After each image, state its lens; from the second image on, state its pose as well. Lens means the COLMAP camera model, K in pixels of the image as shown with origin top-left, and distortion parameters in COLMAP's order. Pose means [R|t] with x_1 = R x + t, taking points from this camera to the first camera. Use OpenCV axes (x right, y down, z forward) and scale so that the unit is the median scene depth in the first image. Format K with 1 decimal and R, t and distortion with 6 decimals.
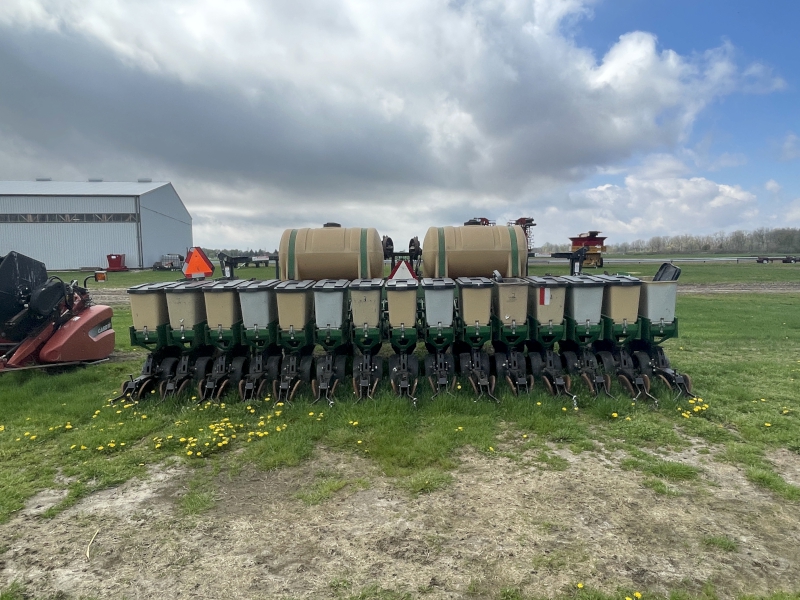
lens RADIAL K [[531.1, 0, 400.0], [0, 531.1, 300.0], [0, 0, 1]] dist [0.000494, -0.000523]
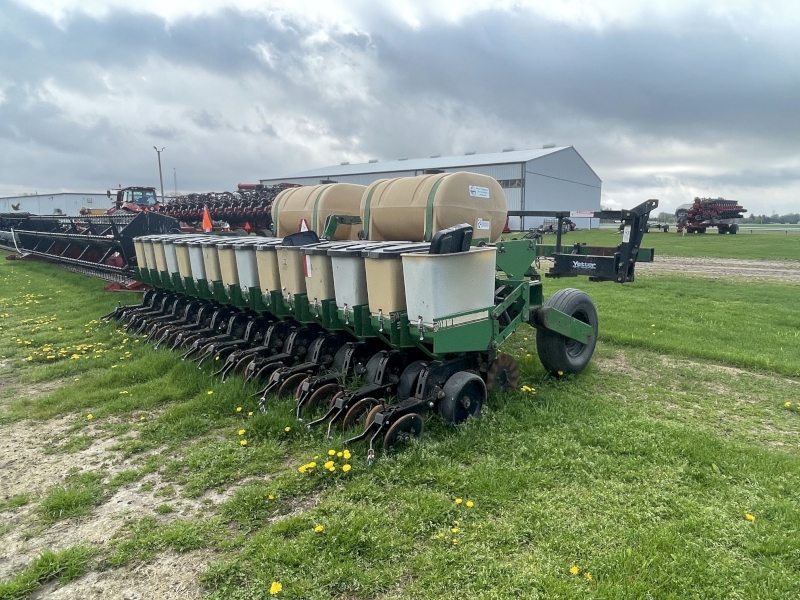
lens RADIAL K [[531.1, 0, 400.0], [0, 531.1, 300.0], [0, 0, 1]] dist [0.000494, -0.000523]
pose [[0.675584, 0.116472, -0.728025, 1.159789], [-0.068276, 0.993083, 0.095519, -0.049822], [0.734115, -0.014825, 0.678863, 0.738281]]
